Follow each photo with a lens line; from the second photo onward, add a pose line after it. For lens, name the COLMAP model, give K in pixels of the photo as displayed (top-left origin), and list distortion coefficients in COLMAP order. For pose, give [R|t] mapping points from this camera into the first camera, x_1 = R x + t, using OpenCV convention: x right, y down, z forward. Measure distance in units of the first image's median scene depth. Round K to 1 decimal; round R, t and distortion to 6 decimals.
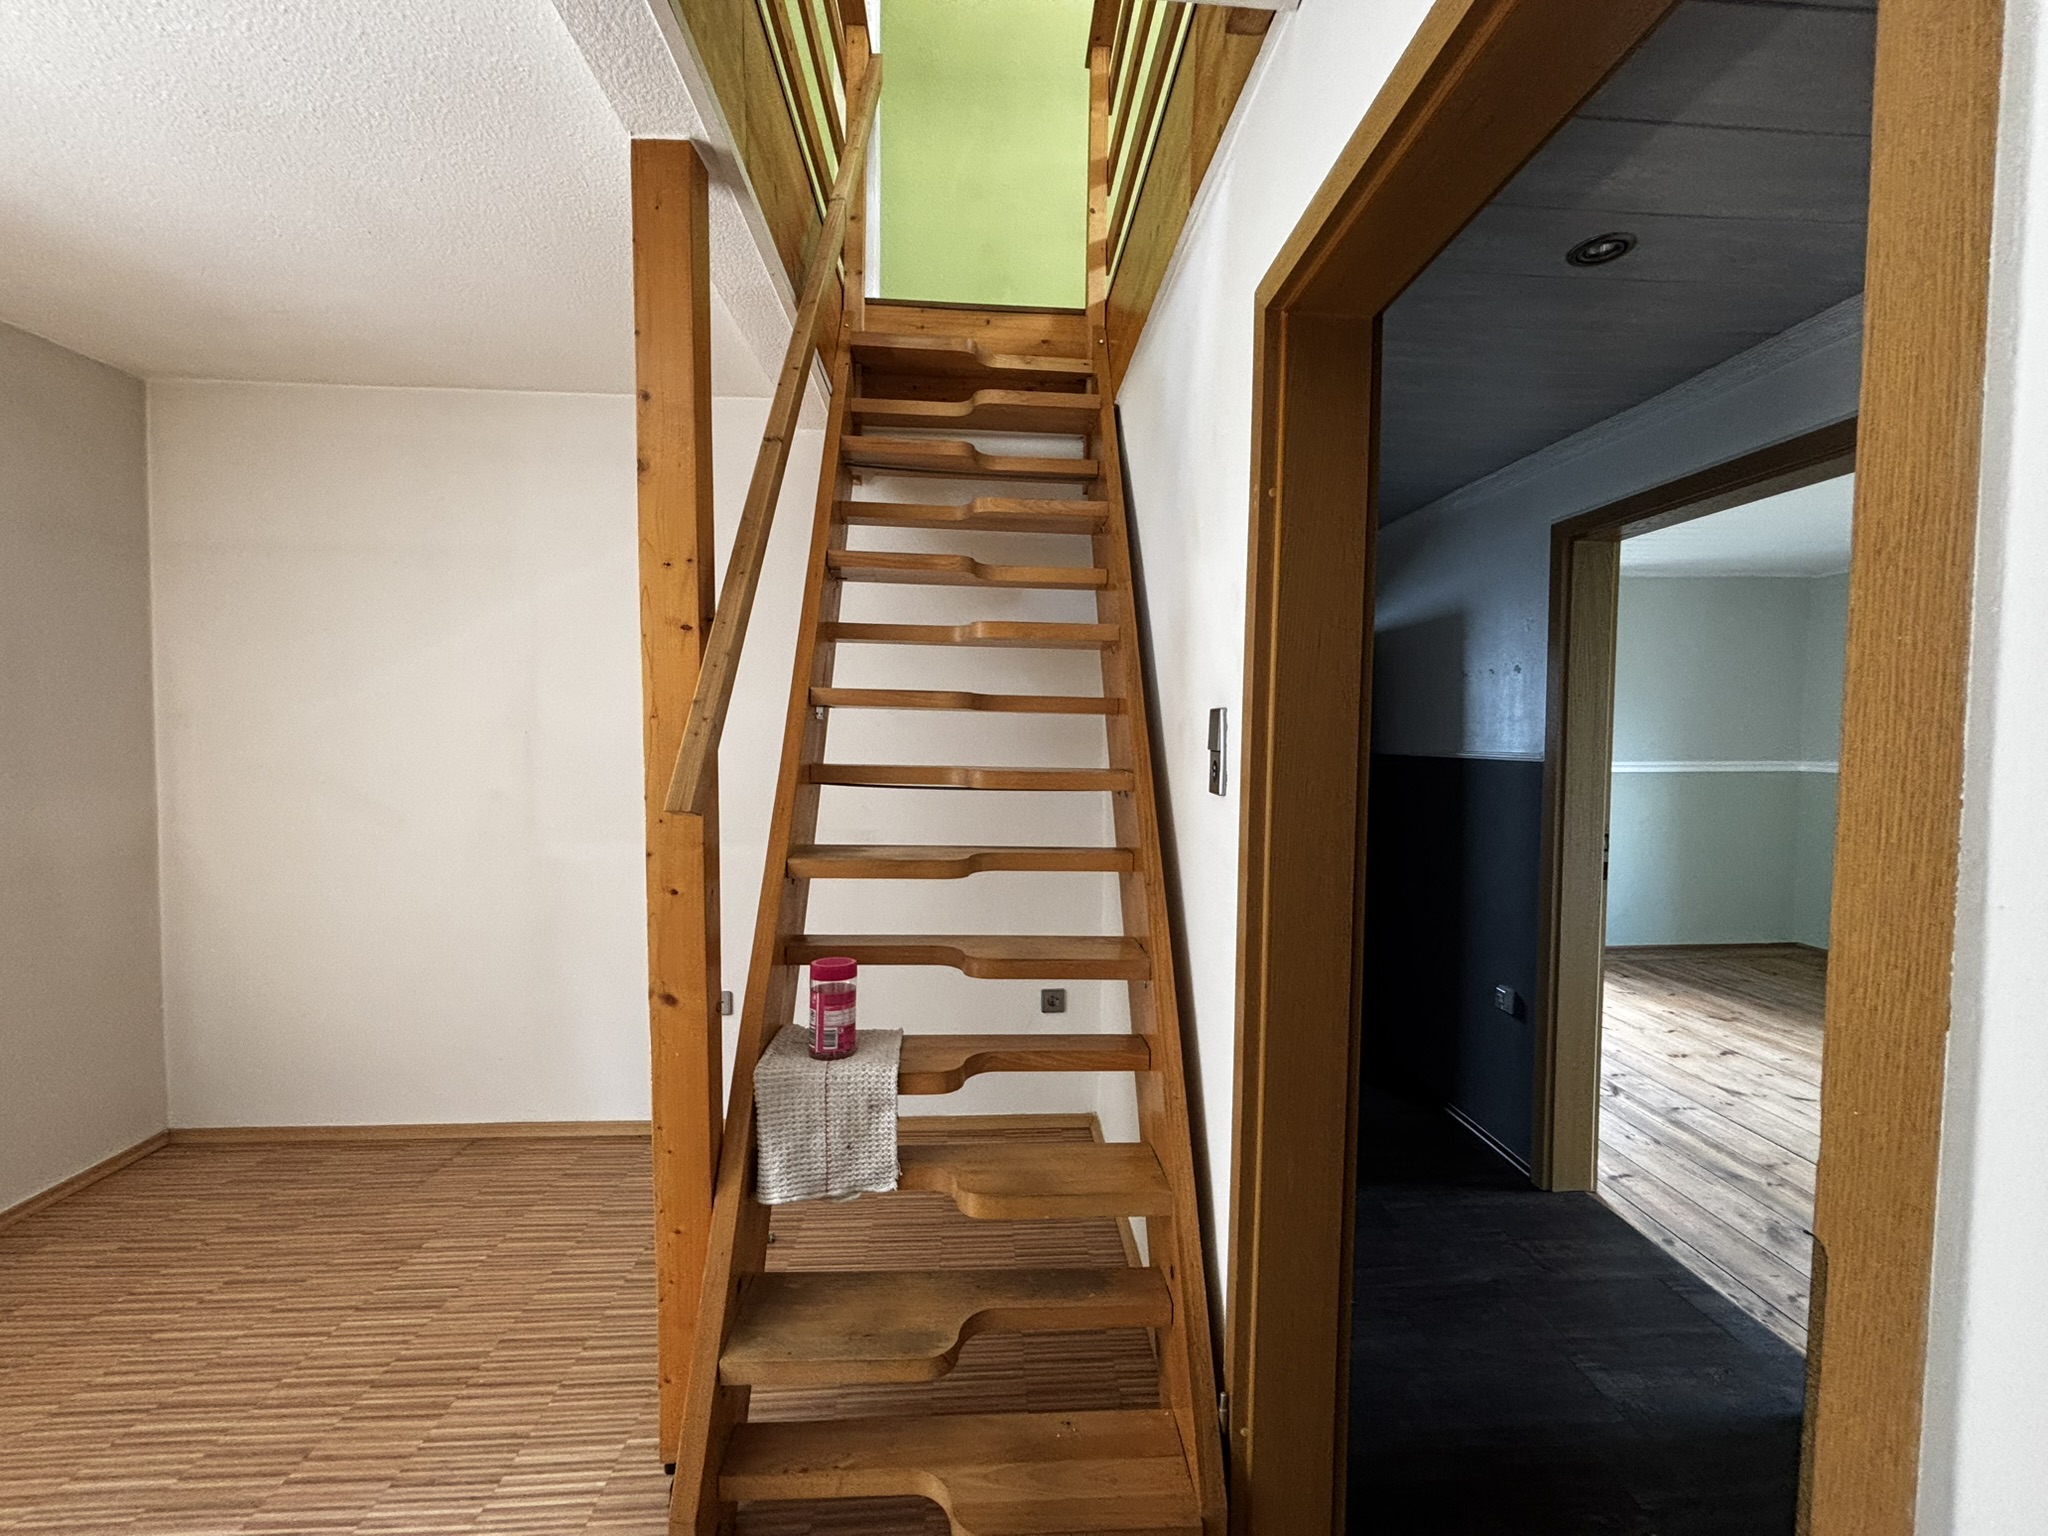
lens RADIAL K [[832.1, 0, 1022.0], [0, 832.1, 765.8], [0, 0, 1]] dist [0.002018, 0.001221]
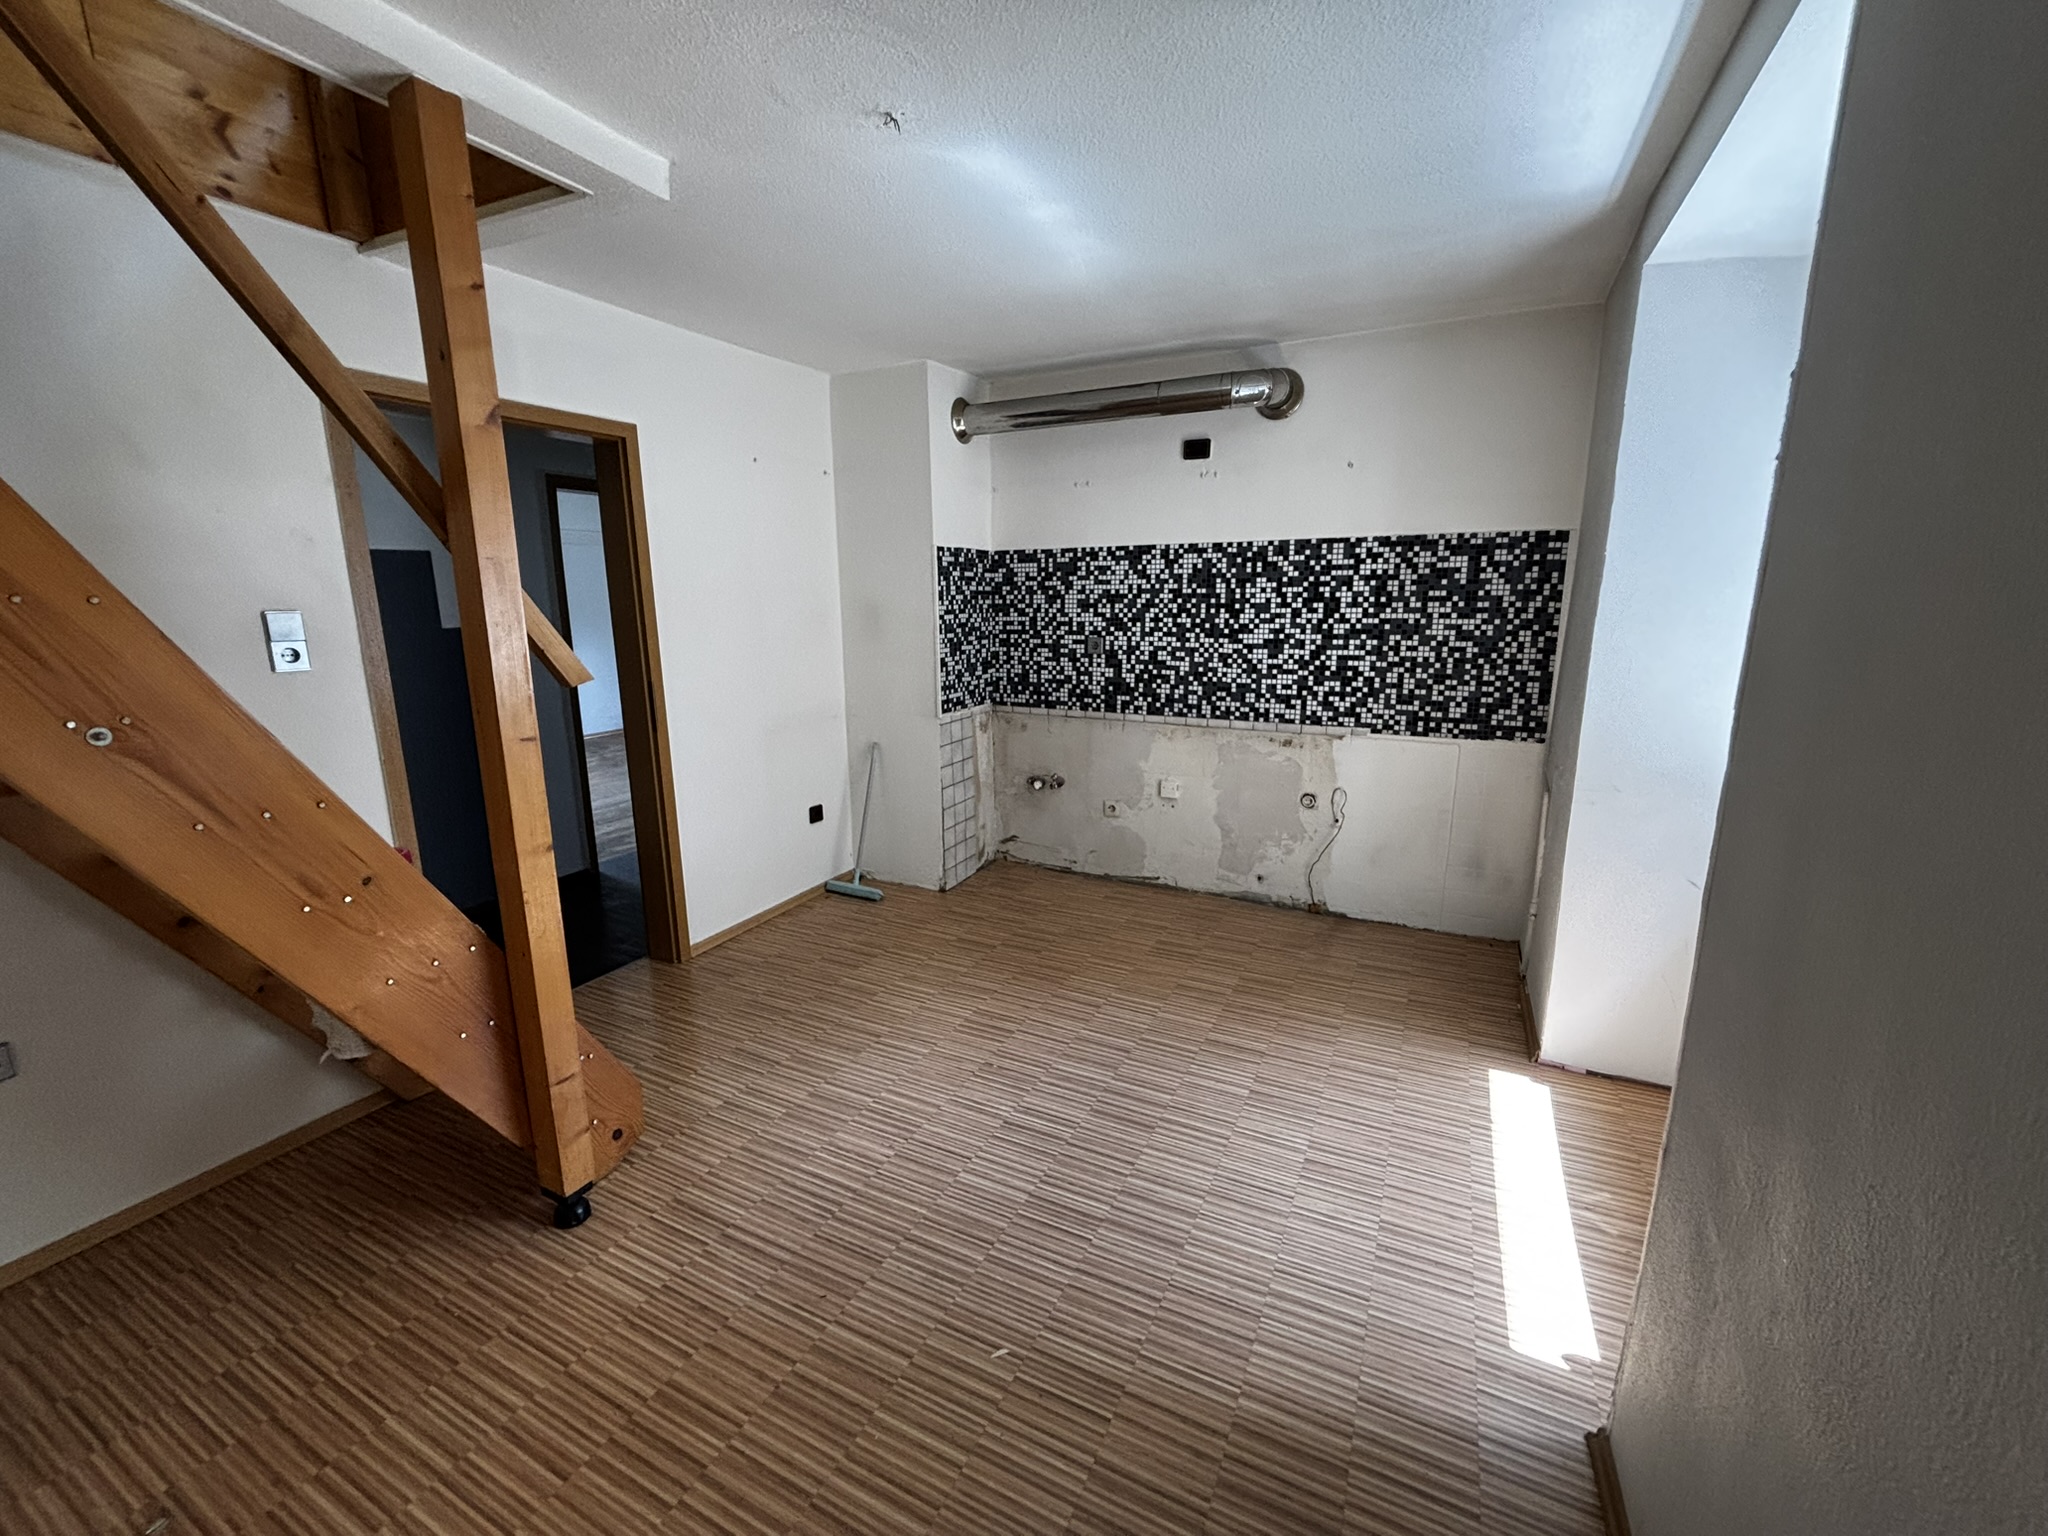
lens RADIAL K [[832.1, 0, 1011.7], [0, 832.1, 766.0], [0, 0, 1]] dist [0.002018, 0.001221]
pose [[-0.851669, -0.111981, 0.511976, -0.785747], [0.019411, 0.969495, 0.244341, -0.068169], [-0.523720, 0.218036, -0.823516, 0.780259]]
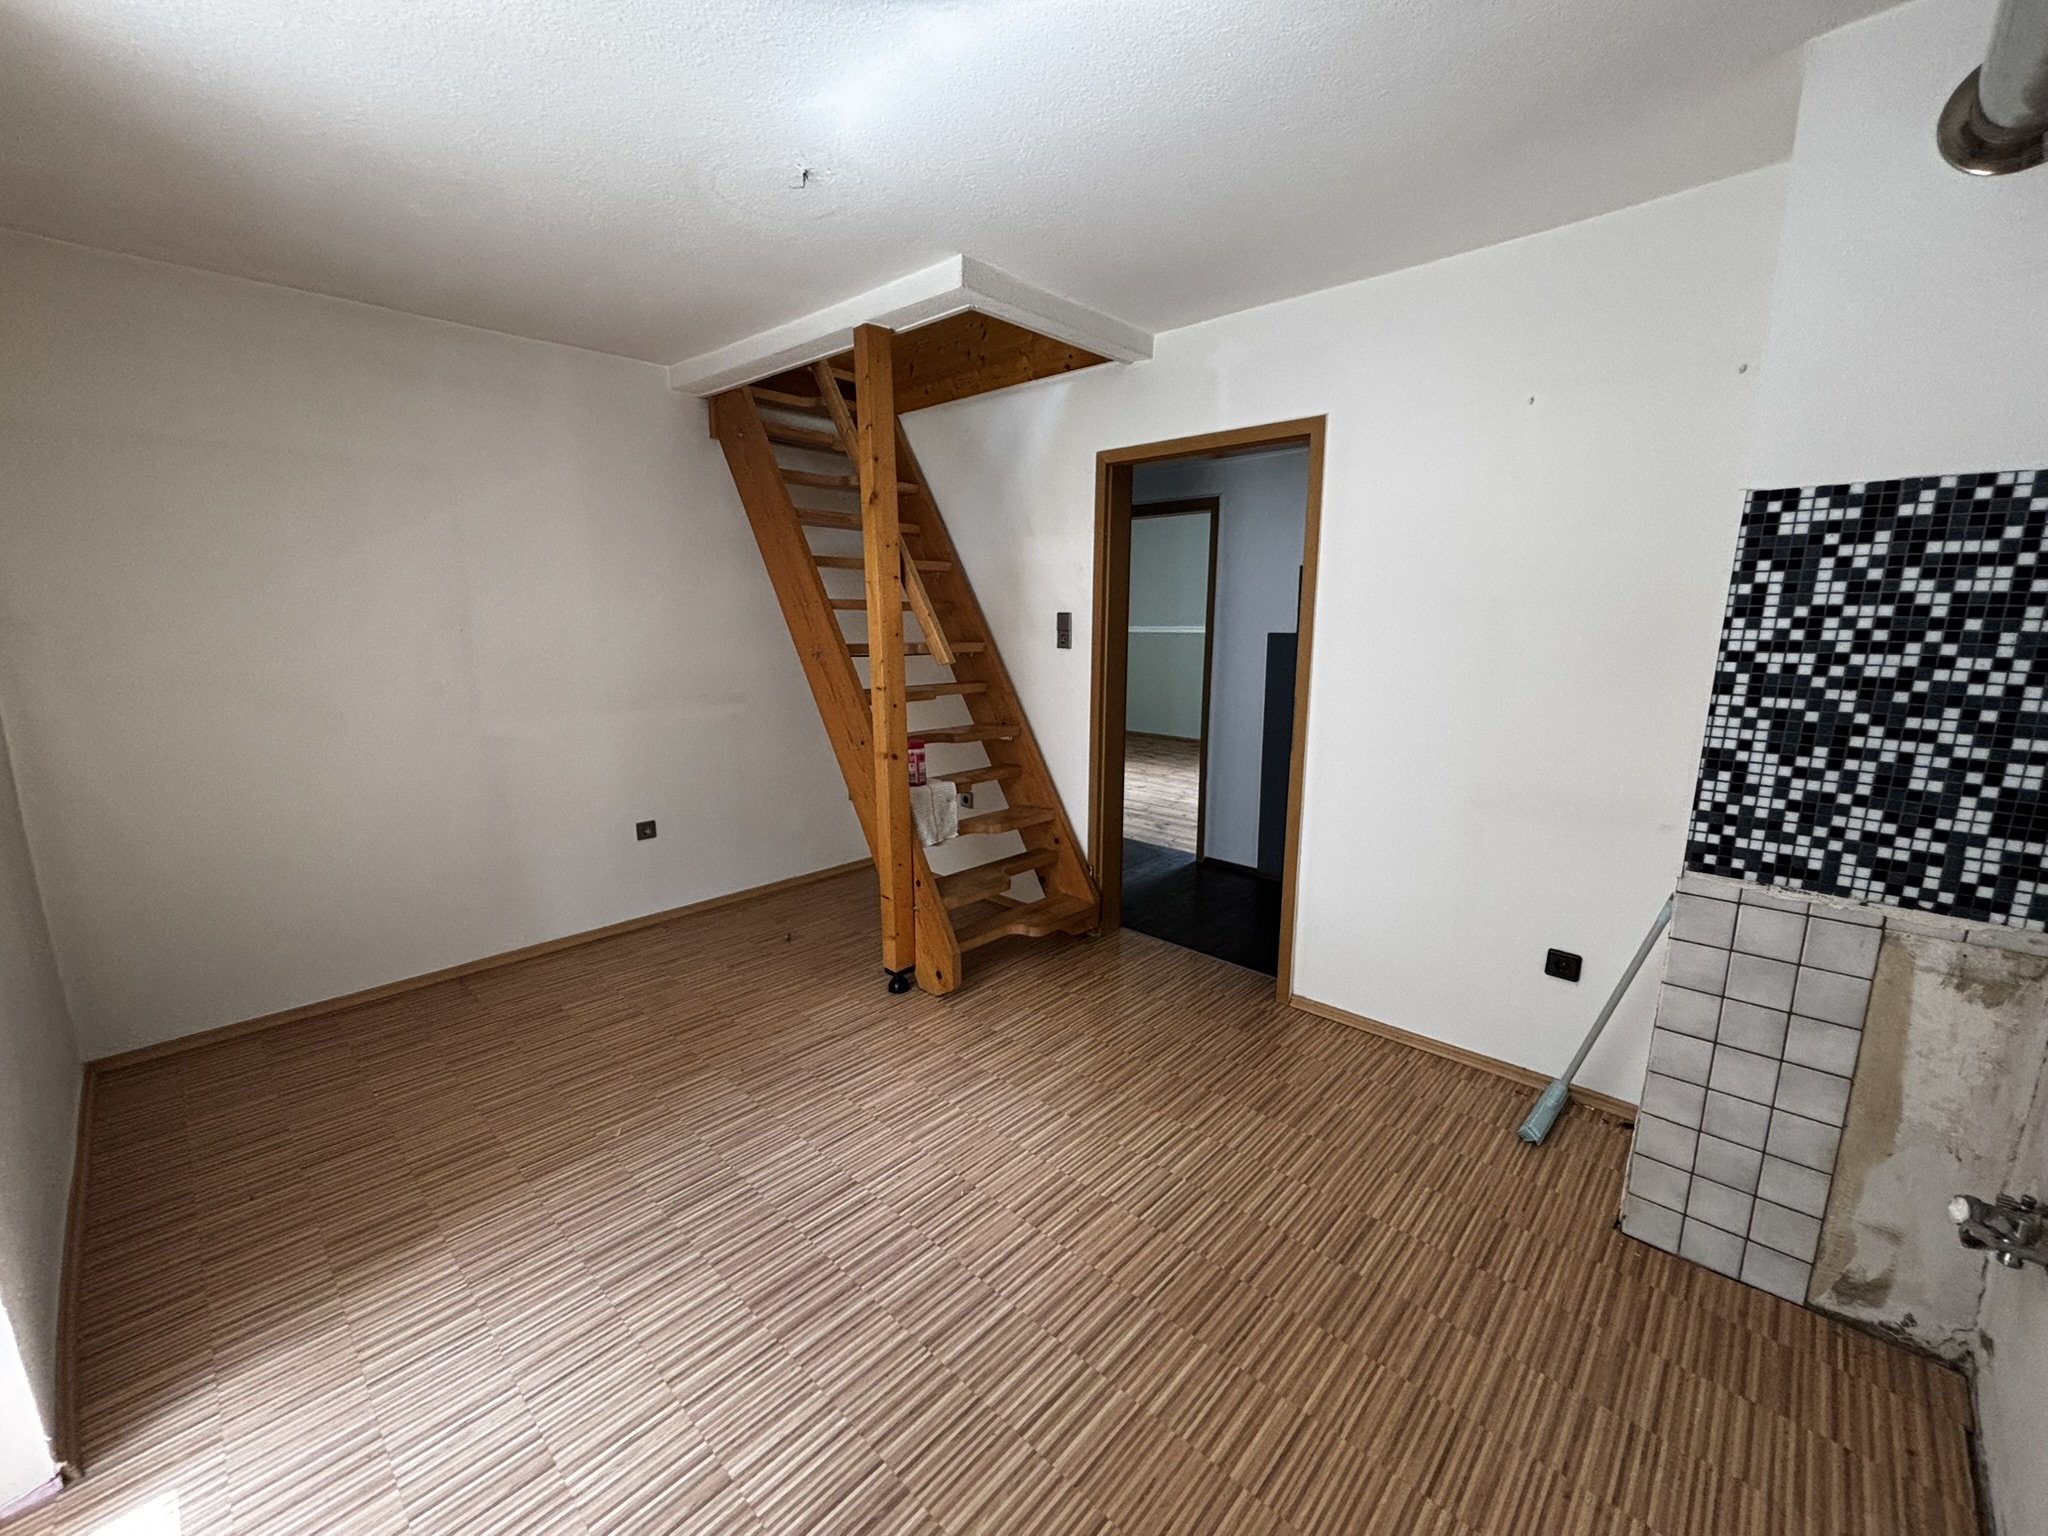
lens RADIAL K [[832.1, 0, 1019.7], [0, 832.1, 759.3], [0, 0, 1]] dist [0.002018, 0.001221]
pose [[0.736473, -0.136762, 0.662498, -0.736703], [0.037937, 0.986159, 0.161402, -0.019579], [-0.675402, -0.093735, 0.731468, -0.349213]]
